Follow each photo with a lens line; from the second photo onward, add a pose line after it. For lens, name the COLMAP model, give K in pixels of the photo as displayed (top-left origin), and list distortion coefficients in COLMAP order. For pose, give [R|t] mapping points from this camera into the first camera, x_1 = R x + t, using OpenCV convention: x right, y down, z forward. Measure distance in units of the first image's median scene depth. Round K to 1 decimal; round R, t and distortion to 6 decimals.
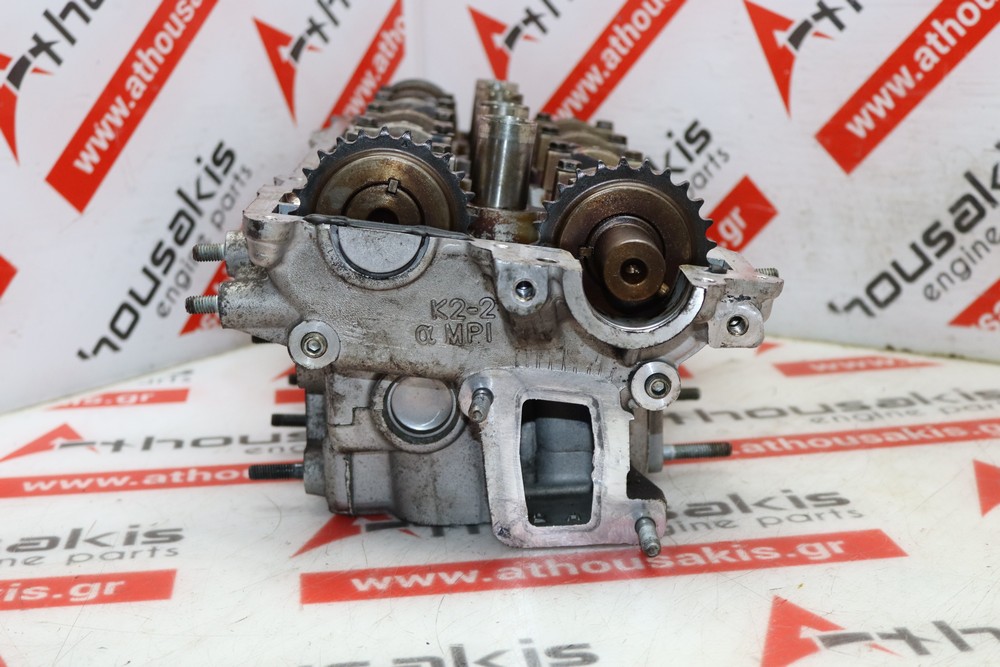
lens RADIAL K [[1594.8, 0, 495.4], [0, 1594.8, 340.3], [0, 0, 1]] dist [-0.033800, 0.090106]
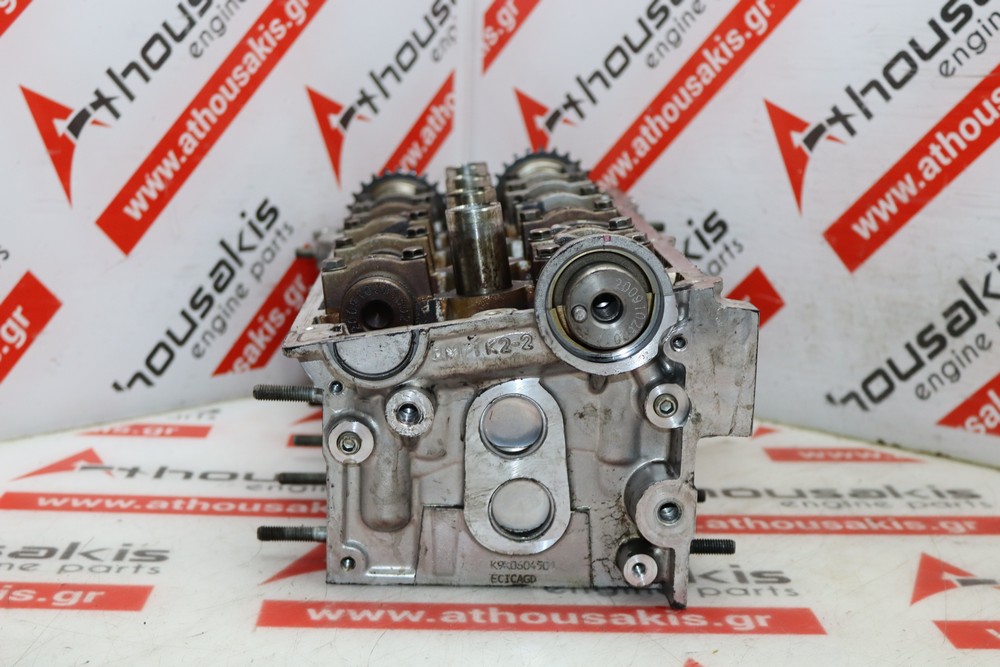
lens RADIAL K [[1616.5, 0, 500.0], [0, 1616.5, 333.5], [0, 0, 1]] dist [-0.021140, 0.021432]
pose [[0.994113, 0.077265, -0.075957, 0.078547], [-0.080736, 0.995776, -0.043733, 0.000246], [0.072257, 0.049608, 0.996152, -0.070986]]
